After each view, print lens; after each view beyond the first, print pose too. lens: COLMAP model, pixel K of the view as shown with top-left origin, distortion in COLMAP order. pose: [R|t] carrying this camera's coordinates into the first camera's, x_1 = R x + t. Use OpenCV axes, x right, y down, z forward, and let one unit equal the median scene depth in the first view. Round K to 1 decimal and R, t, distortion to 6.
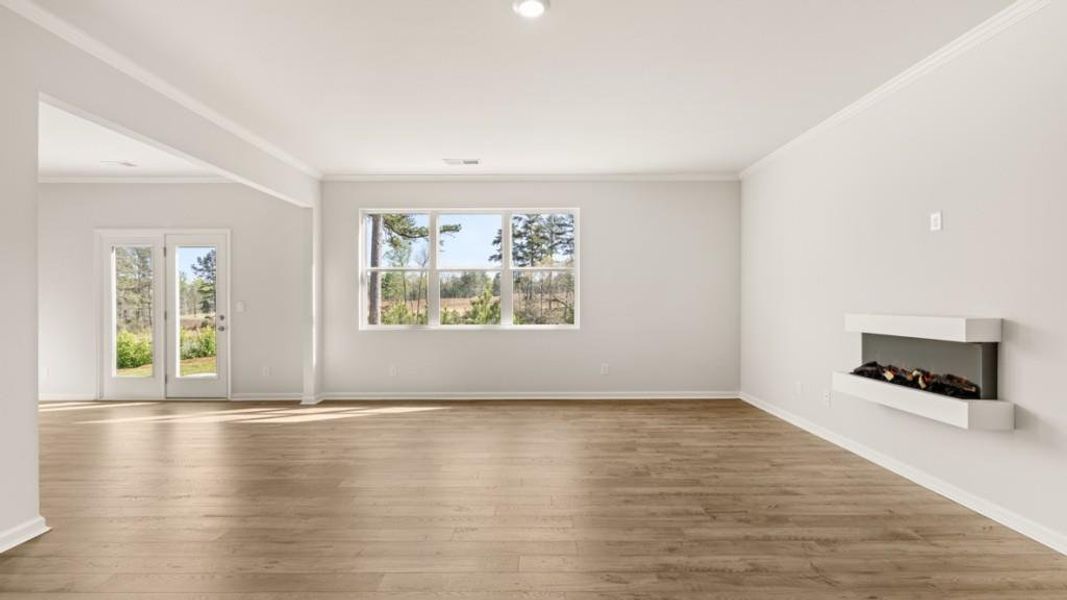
lens RADIAL K [[457.2, 0, 535.3], [0, 457.2, 302.0], [0, 0, 1]] dist [-0.001355, 0.000287]
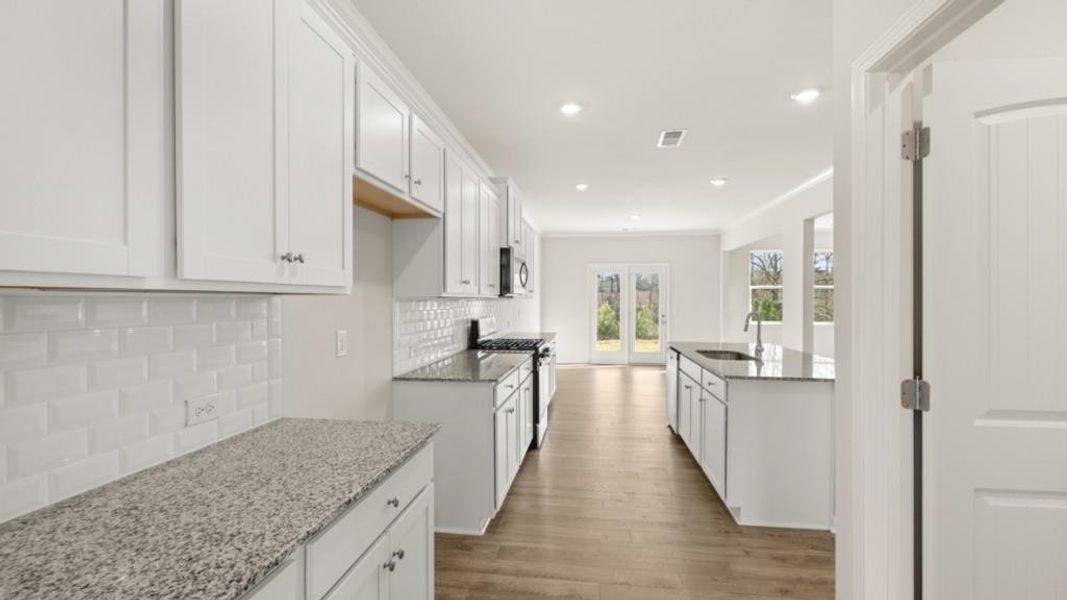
lens RADIAL K [[457.2, 0, 534.3], [0, 457.2, 304.7], [0, 0, 1]] dist [-0.001355, 0.000287]
pose [[0.990185, 0.005649, -0.139645, -0.621726], [-0.004335, 0.999943, 0.009718, -0.014351], [0.139692, -0.009017, 0.990154, -0.498256]]
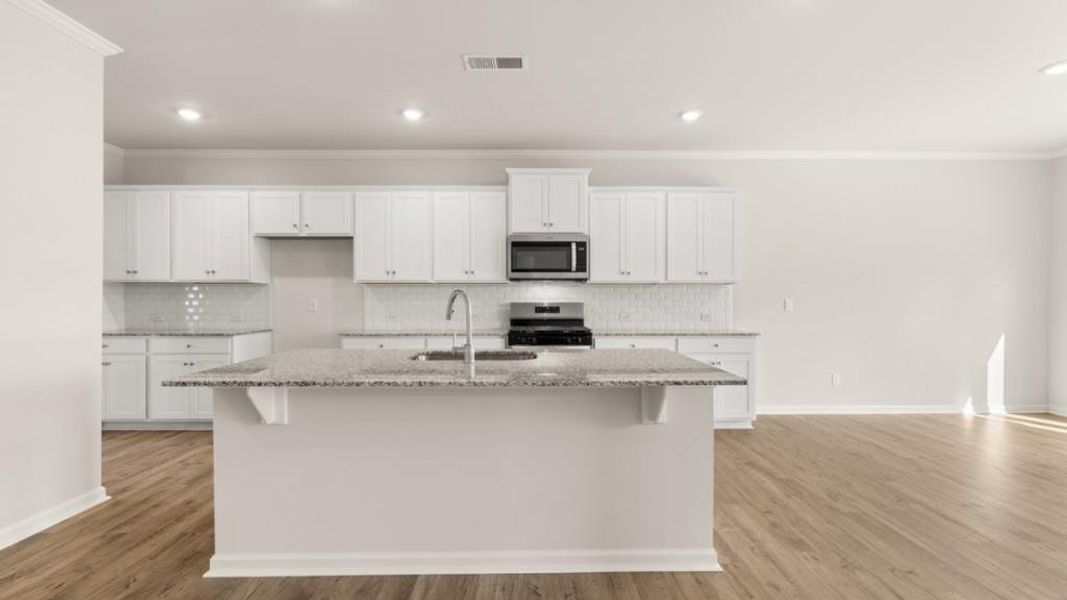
lens RADIAL K [[457.2, 0, 534.9], [0, 457.2, 303.3], [0, 0, 1]] dist [-0.001355, 0.000287]
pose [[0.005597, 0.010426, -0.999930, -0.190051], [-0.001713, 0.999944, 0.010417, 0.001620], [0.999983, 0.001655, 0.005614, 0.016584]]
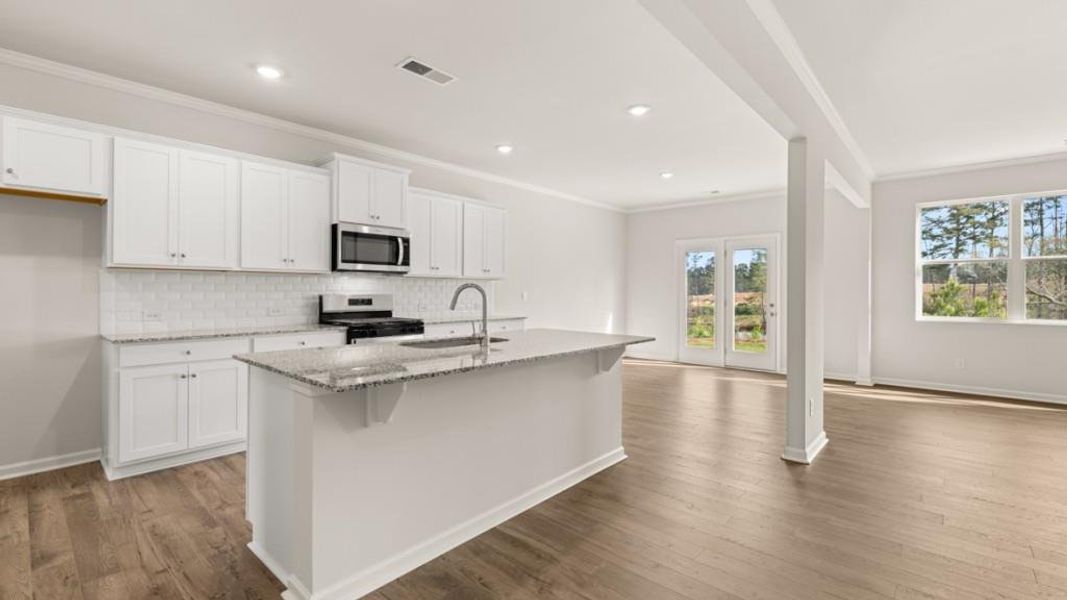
lens RADIAL K [[461.1, 0, 537.4], [0, 461.1, 290.3], [0, 0, 1]] dist [-0.000384, 0.000123]
pose [[0.744178, 0.002131, -0.667978, -0.219867], [-0.006130, 0.999975, -0.003638, 0.001948], [0.667953, 0.006802, 0.744173, -0.236366]]
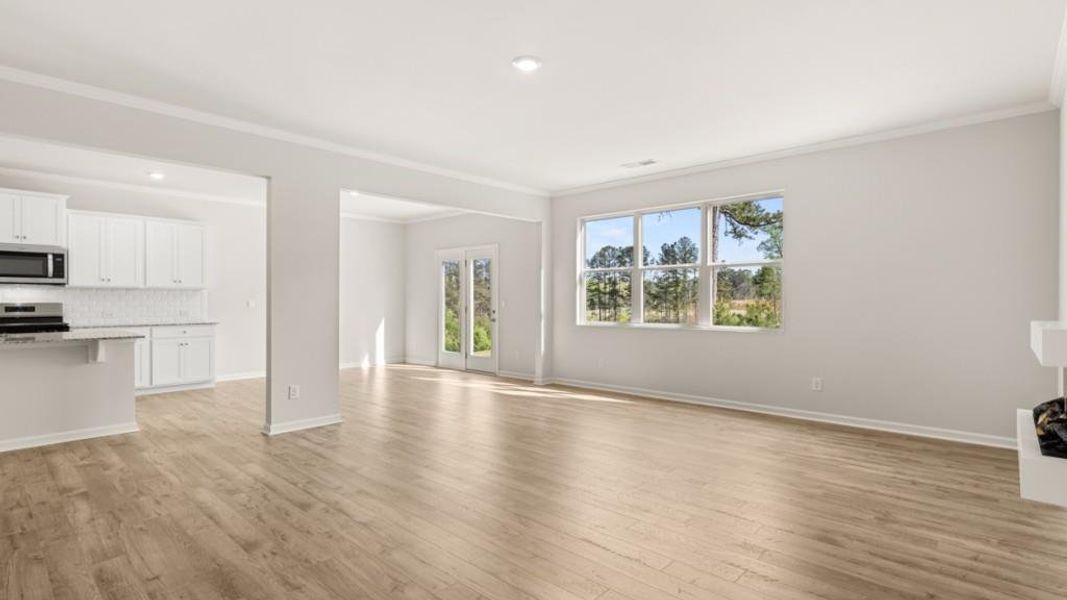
lens RADIAL K [[514.9, 0, 536.1], [0, 514.9, 300.1], [0, 0, 1]] dist [-0.003384, -0.000131]
pose [[0.735041, 0.003425, -0.678014, 0.274586], [-0.003505, 0.999993, 0.001252, -0.000862], [0.678014, 0.001456, 0.735047, -0.003227]]
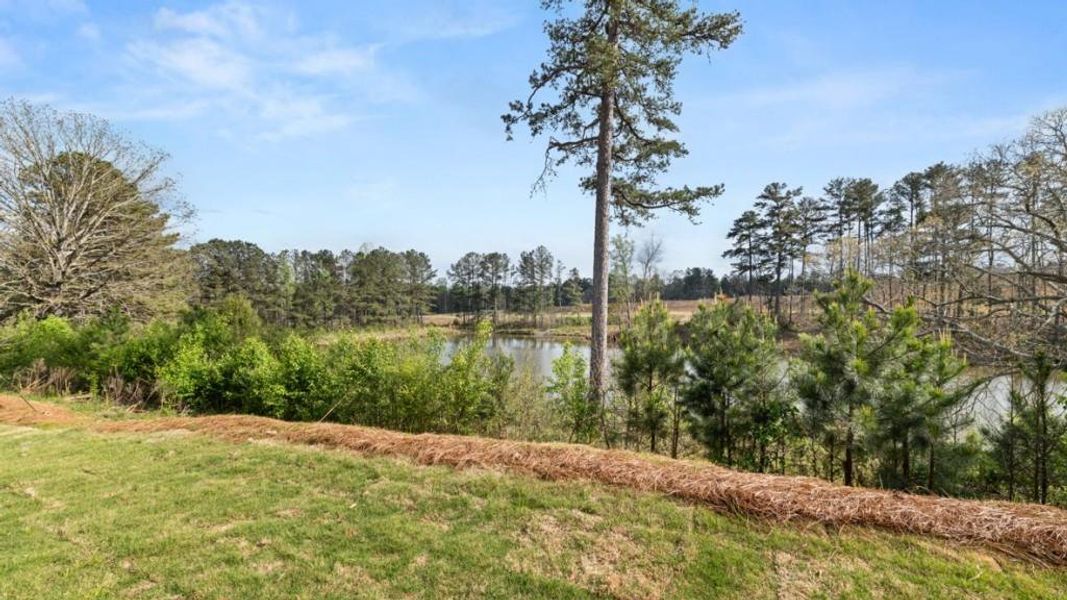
lens RADIAL K [[458.0, 0, 535.5], [0, 458.0, 302.6], [0, 0, 1]] dist [-0.001239, -0.000006]
pose [[0.891387, 0.004996, -0.453216, -0.367768], [-0.006672, 0.999976, -0.002099, 0.010174], [0.453194, 0.004895, 0.891398, 1.012841]]
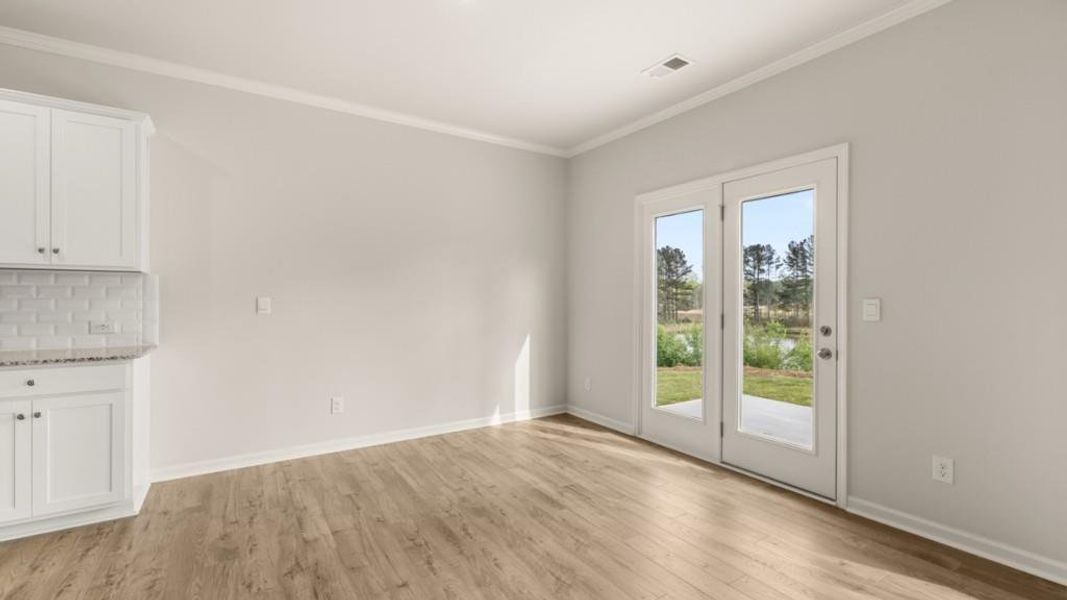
lens RADIAL K [[461.1, 0, 531.5], [0, 461.1, 297.7], [0, 0, 1]] dist [-0.000384, 0.000123]
pose [[0.542630, 0.004782, -0.839958, -0.299936], [-0.007236, 0.999973, 0.001019, 0.000194], [0.839941, 0.005525, 0.542650, 0.318222]]
